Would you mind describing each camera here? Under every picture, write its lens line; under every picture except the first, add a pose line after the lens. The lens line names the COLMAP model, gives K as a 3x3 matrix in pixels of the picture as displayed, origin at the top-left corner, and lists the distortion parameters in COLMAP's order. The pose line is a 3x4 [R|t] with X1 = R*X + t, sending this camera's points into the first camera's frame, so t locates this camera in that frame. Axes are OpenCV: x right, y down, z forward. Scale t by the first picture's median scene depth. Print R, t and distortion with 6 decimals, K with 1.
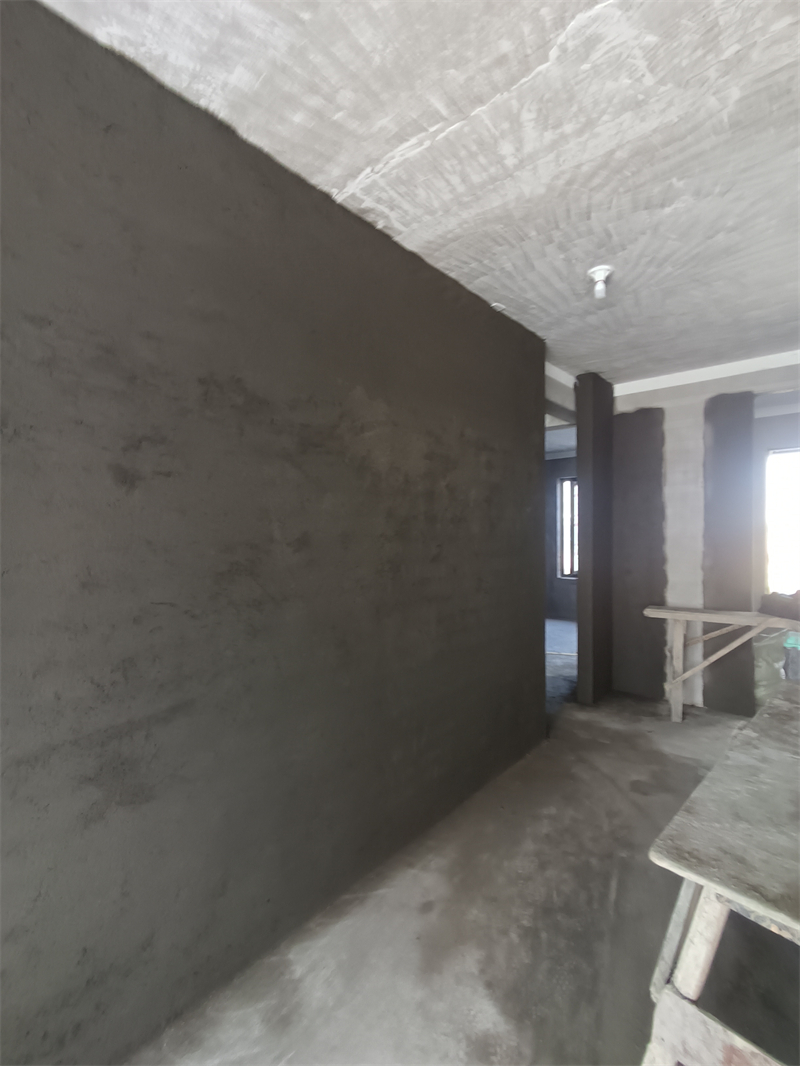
lens RADIAL K [[489.0, 0, 407.3], [0, 489.0, 539.0], [0, 0, 1]] dist [-0.001223, -0.001022]
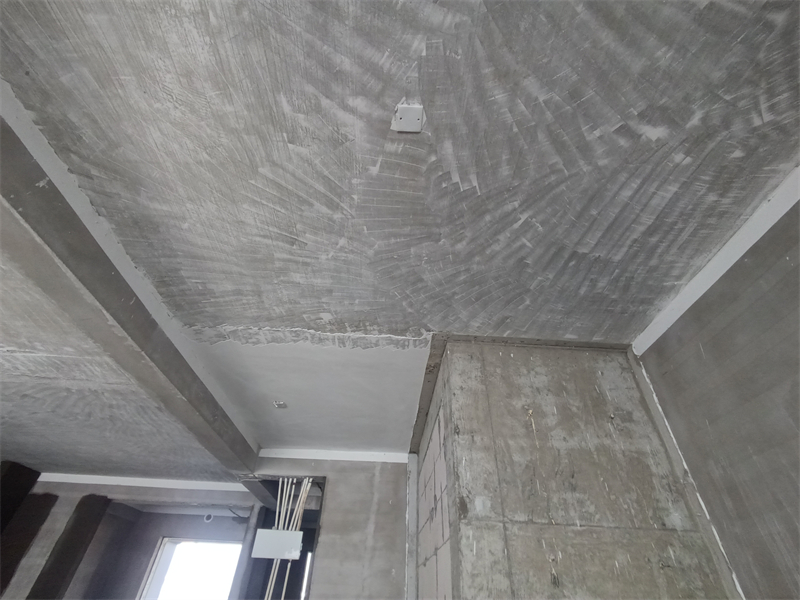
lens RADIAL K [[367.0, 0, 396.6], [0, 367.0, 305.6], [0, 0, 1]] dist [-0.001223, -0.001022]
pose [[0.729165, 0.464015, 0.503000, 0.872923], [-0.032076, 0.757382, -0.652184, 0.002244], [-0.683586, 0.459415, 0.567140, -1.369171]]
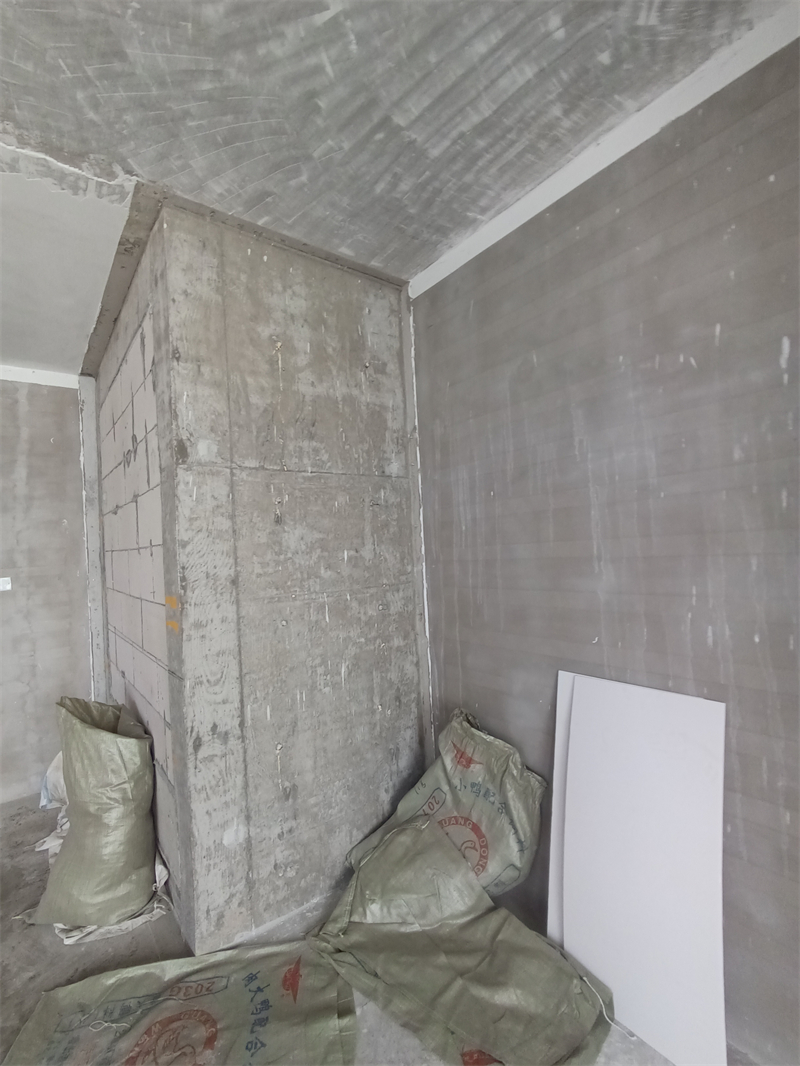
lens RADIAL K [[489.0, 0, 406.6], [0, 489.0, 539.3], [0, 0, 1]] dist [-0.001223, -0.001022]
pose [[0.192370, 0.007953, 0.981290, 0.817484], [0.067354, 0.997502, -0.021288, 0.008451], [-0.979008, 0.070189, 0.191354, -1.353945]]
